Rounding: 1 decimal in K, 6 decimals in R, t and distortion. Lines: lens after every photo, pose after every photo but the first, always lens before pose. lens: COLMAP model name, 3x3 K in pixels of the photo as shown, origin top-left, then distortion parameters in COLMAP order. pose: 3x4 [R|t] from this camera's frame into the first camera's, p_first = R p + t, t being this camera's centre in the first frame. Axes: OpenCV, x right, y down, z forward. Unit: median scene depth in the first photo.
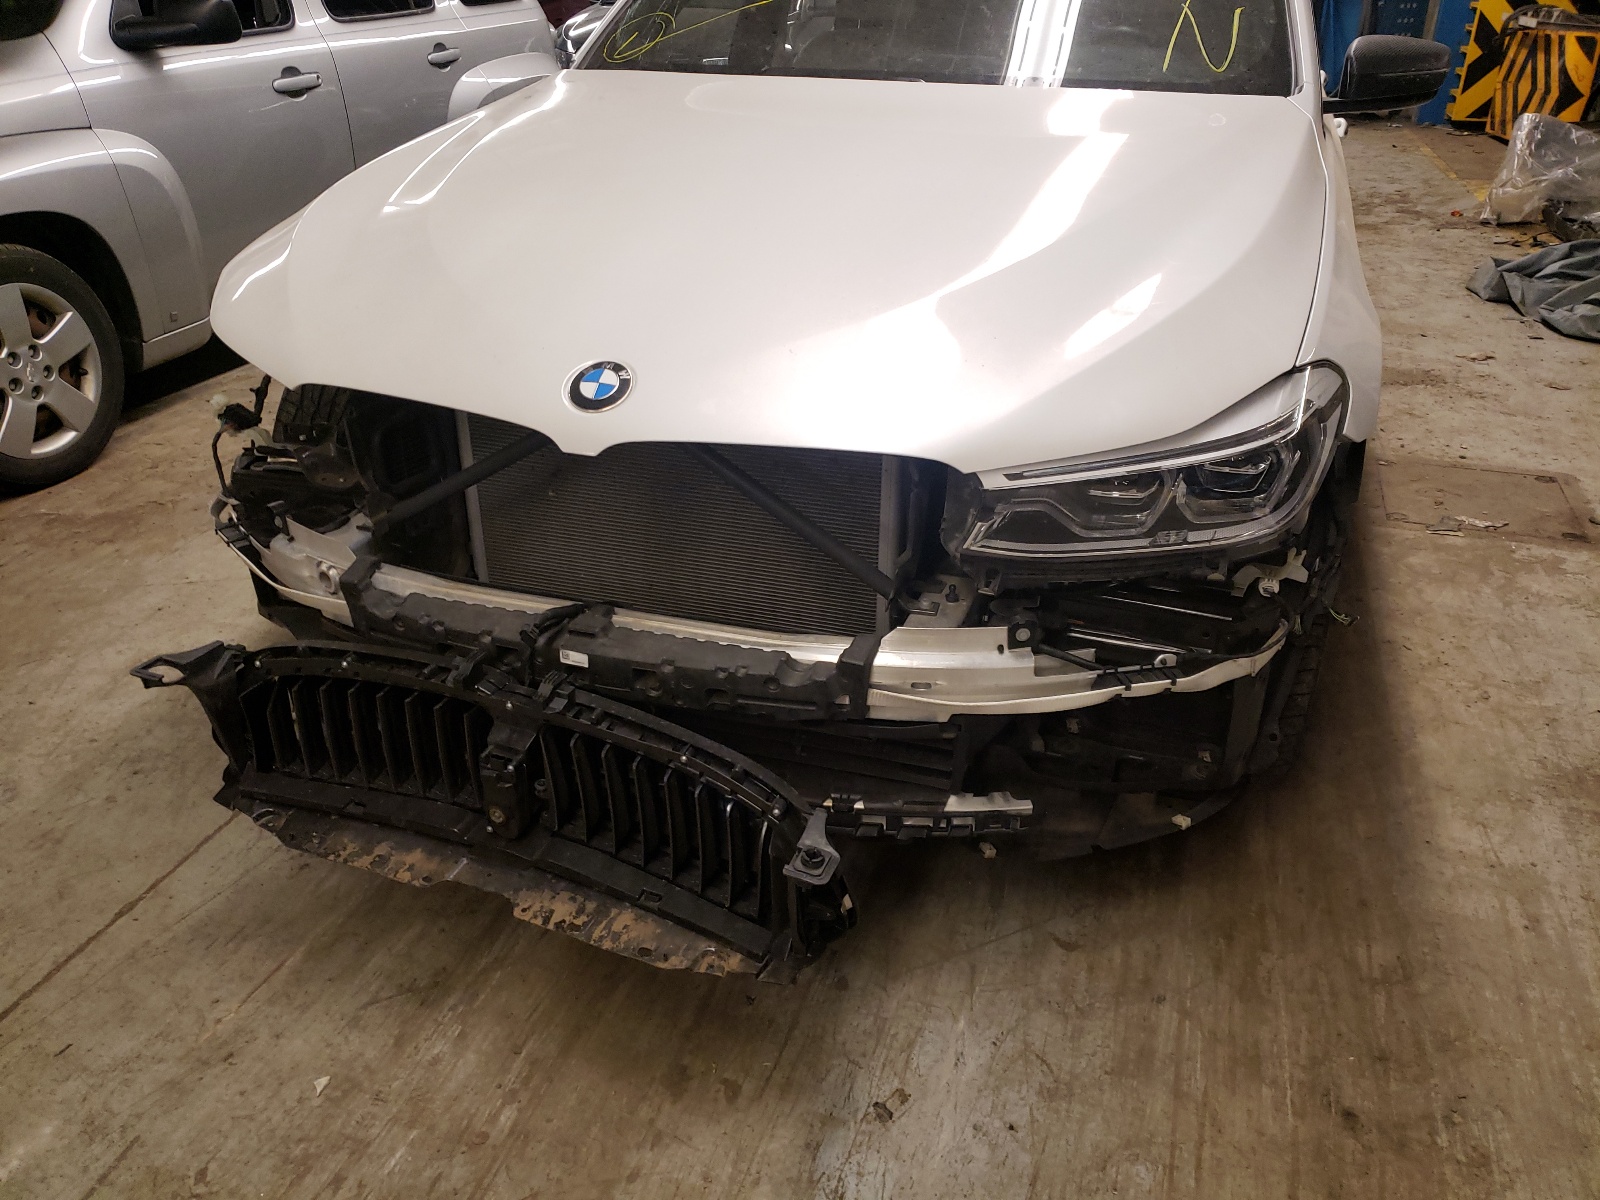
lens RADIAL K [[1252.5, 0, 813.1], [0, 1252.5, 604.5], [0, 0, 1]] dist [0.010119, 0.019886]
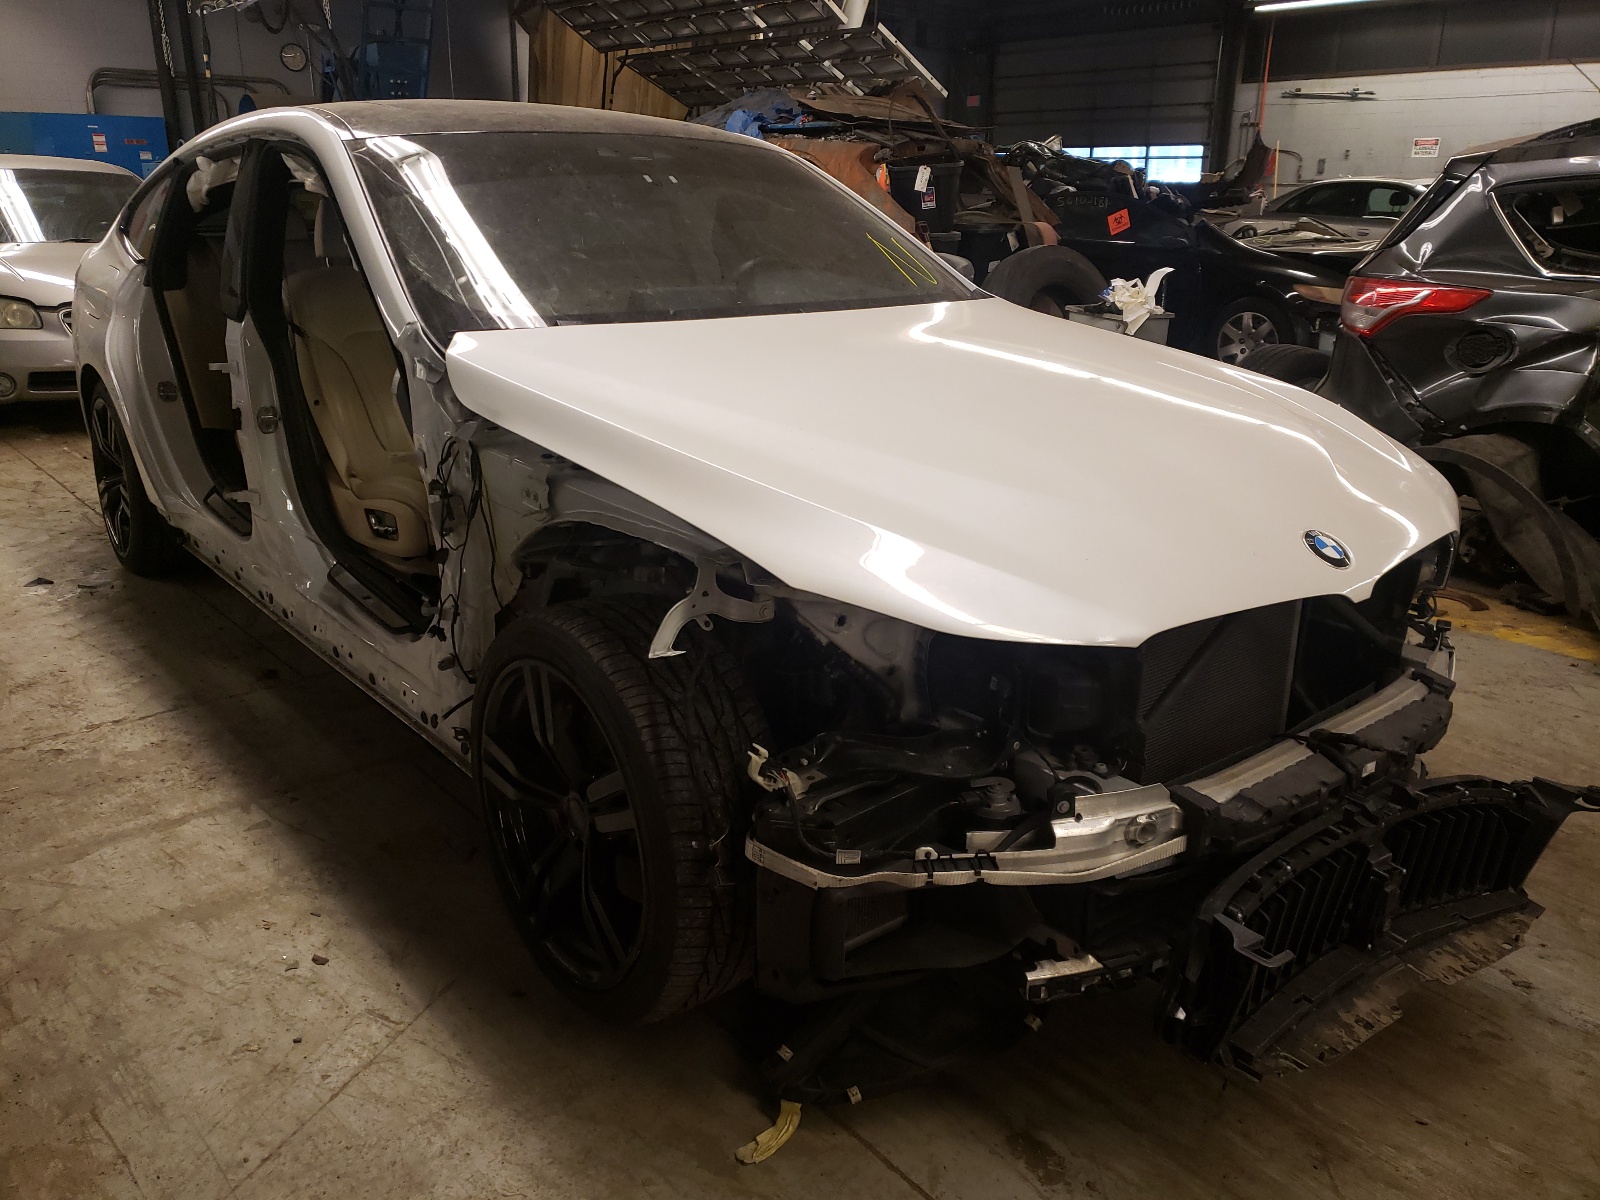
lens RADIAL K [[1252.5, 0, 803.3], [0, 1252.5, 592.5], [0, 0, 1]] dist [0.010119, 0.019886]
pose [[0.548468, -0.265430, 0.792925, -1.251582], [0.379640, 0.923955, 0.046695, -0.336142], [-0.745021, 0.275415, 0.607528, 0.559303]]
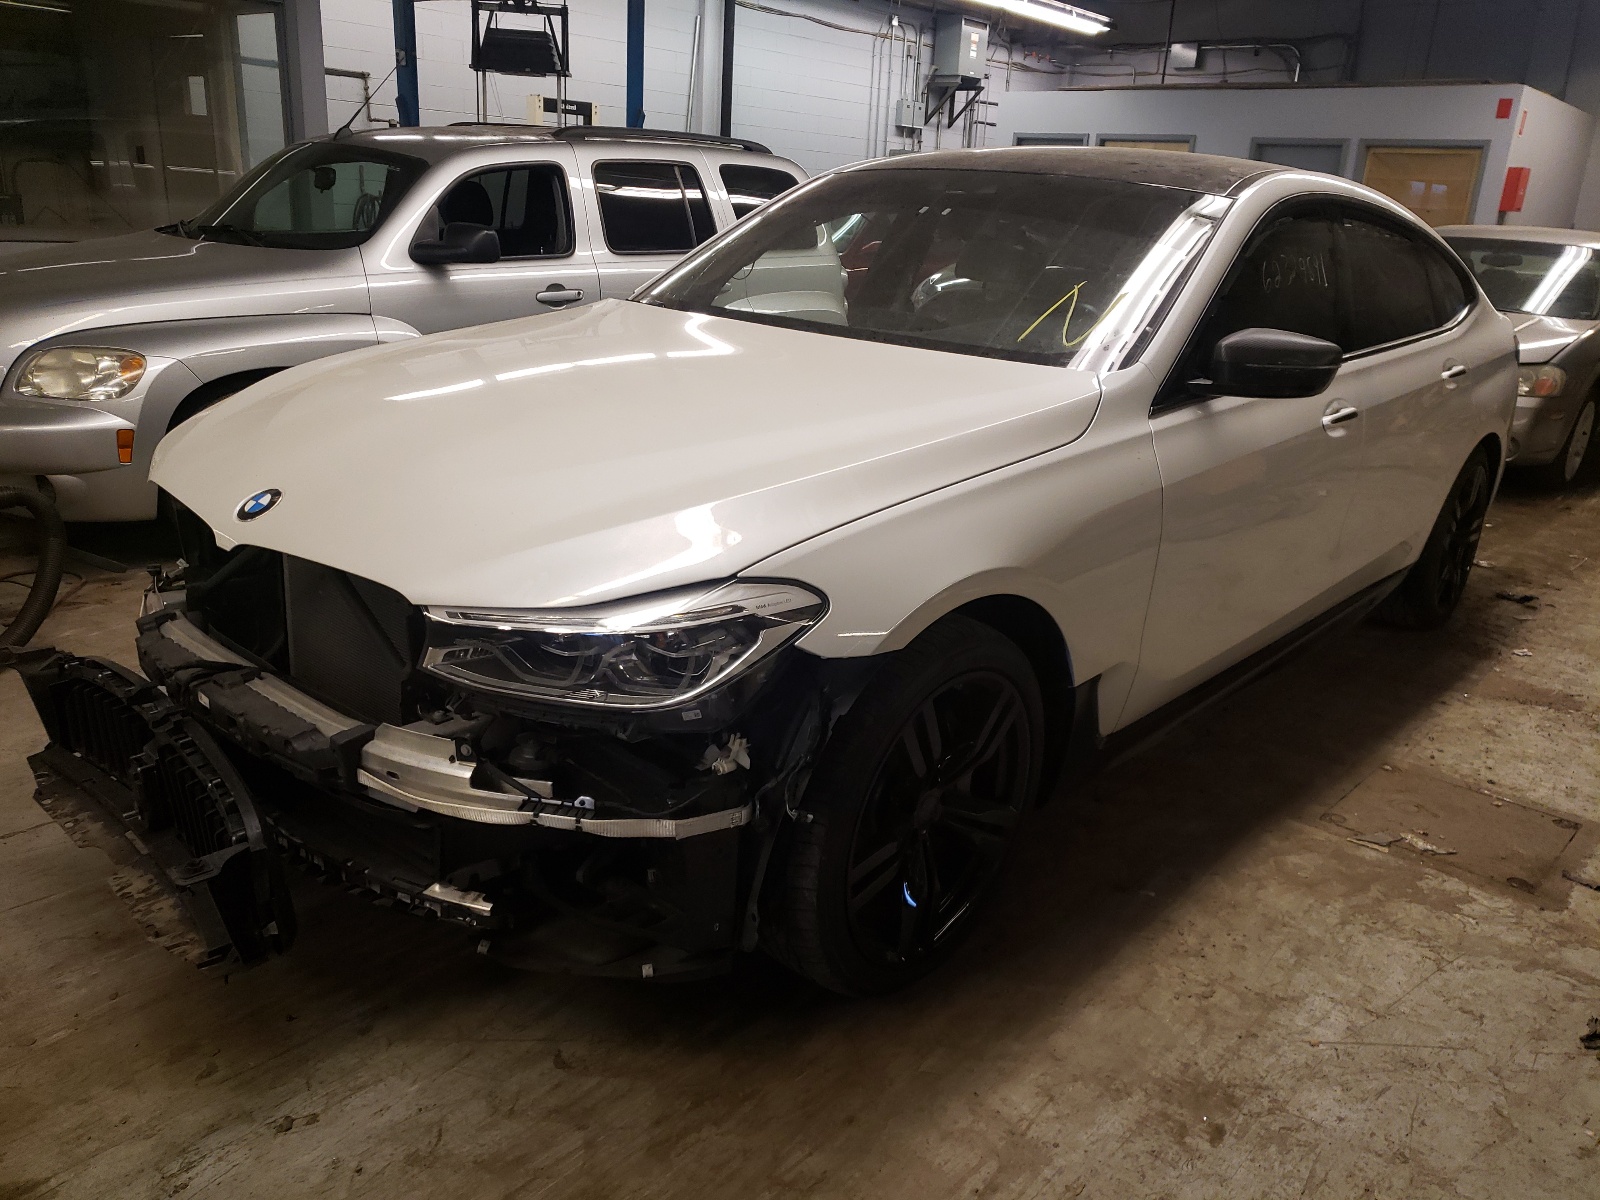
lens RADIAL K [[1252.5, 0, 806.4], [0, 1252.5, 611.6], [0, 0, 1]] dist [0.010119, 0.019886]
pose [[0.911920, 0.168421, -0.374214, 0.812341], [-0.228458, 0.965877, -0.122019, -0.029024], [0.340894, 0.196764, 0.919280, -0.020773]]
